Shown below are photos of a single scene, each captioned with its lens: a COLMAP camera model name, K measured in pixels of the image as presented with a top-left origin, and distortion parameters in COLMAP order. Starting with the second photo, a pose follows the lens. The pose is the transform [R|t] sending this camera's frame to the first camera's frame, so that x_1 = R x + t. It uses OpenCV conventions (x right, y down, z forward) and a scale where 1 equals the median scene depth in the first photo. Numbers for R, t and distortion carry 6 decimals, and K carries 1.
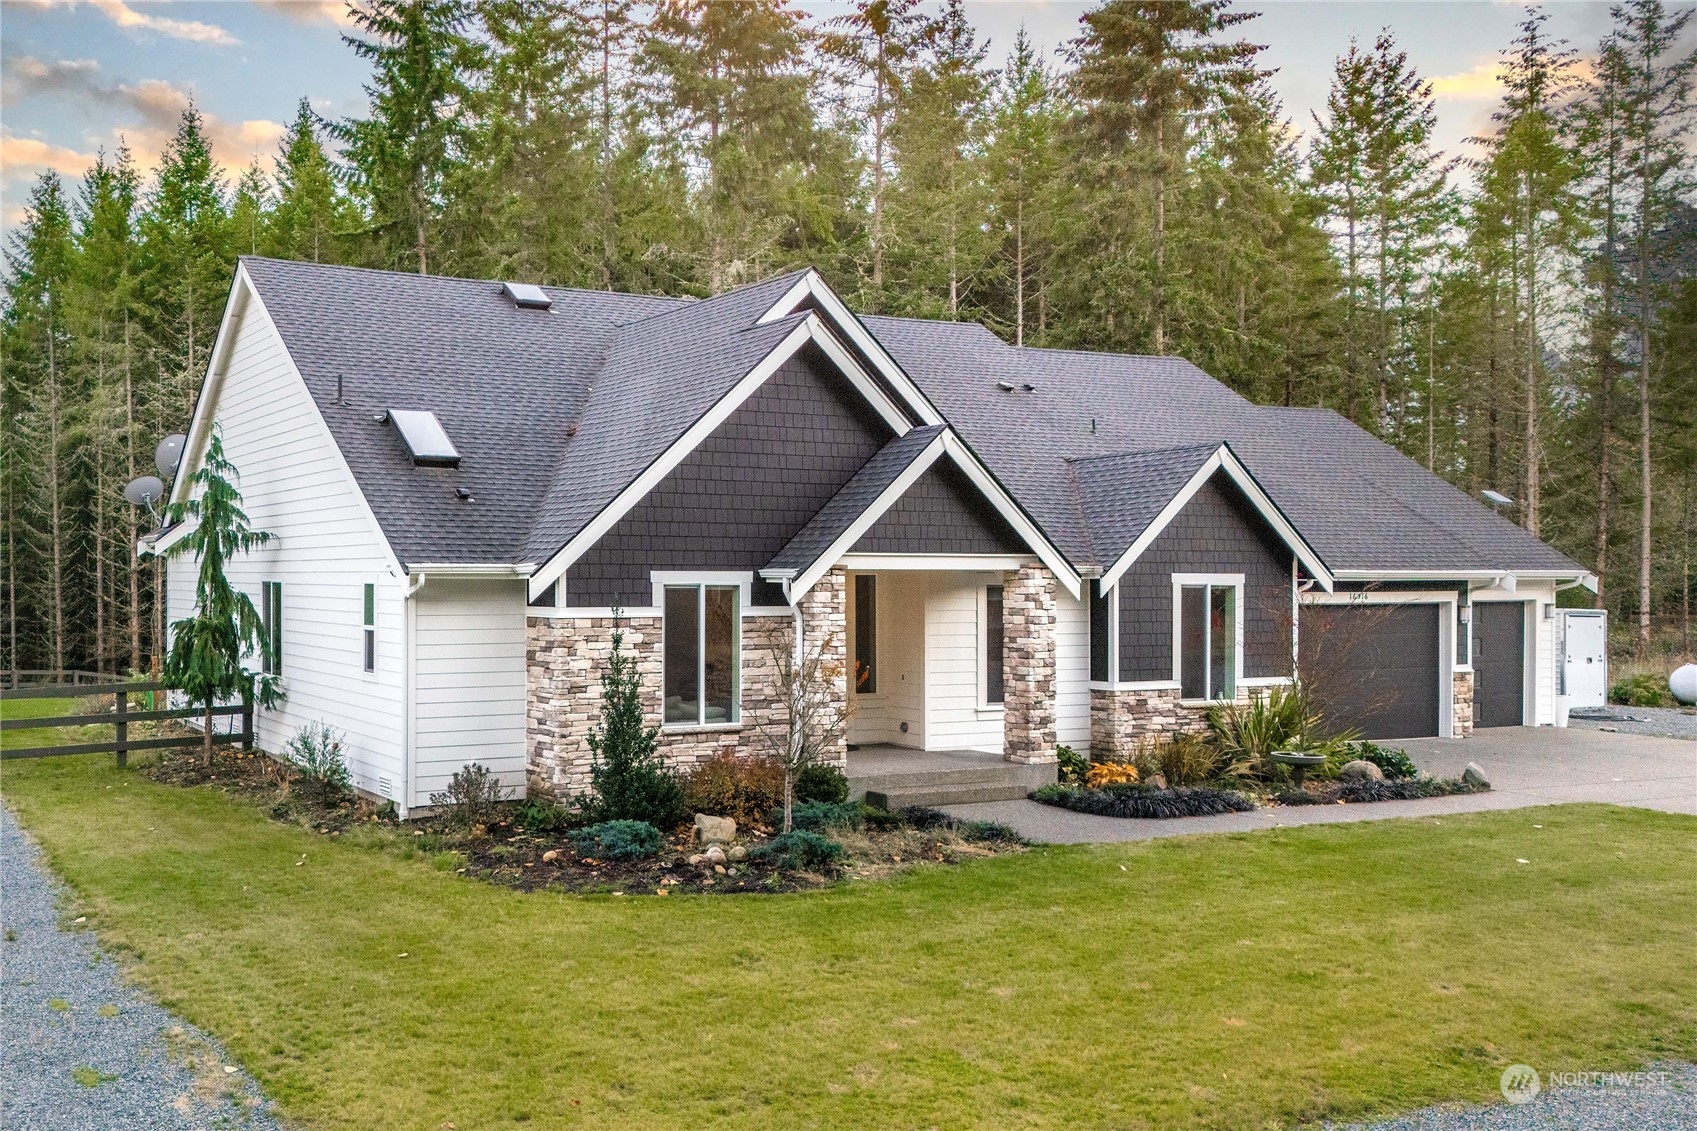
lens RADIAL K [[1376.5, 0, 848.0], [0, 1376.5, 565.5], [0, 0, 1]] dist [0.000148, 0.003016]
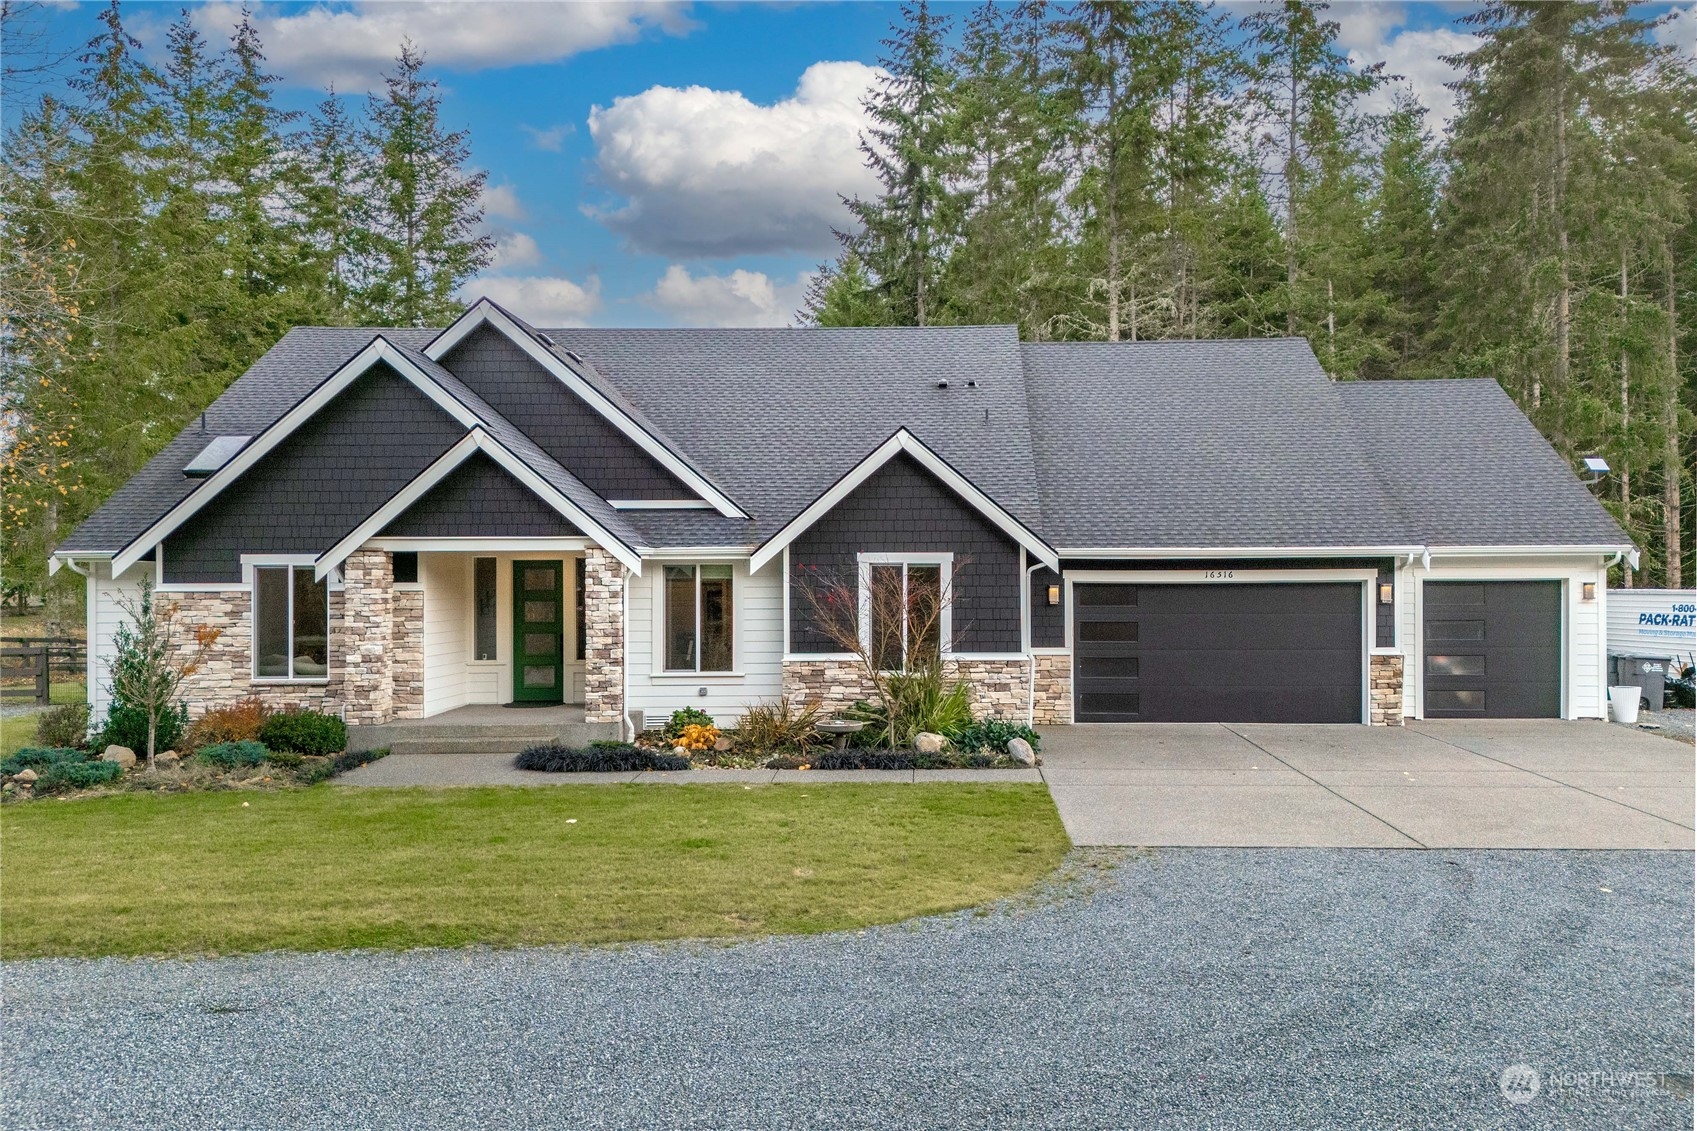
lens RADIAL K [[1183.8, 0, 848.5], [0, 1183.8, 571.5], [0, 0, 1]] dist [-0.020518, -0.001897]
pose [[0.937890, -0.005508, -0.346890, 0.656621], [0.010627, 0.999861, 0.012857, 0.010281], [0.346770, -0.015745, 0.937818, 0.166782]]
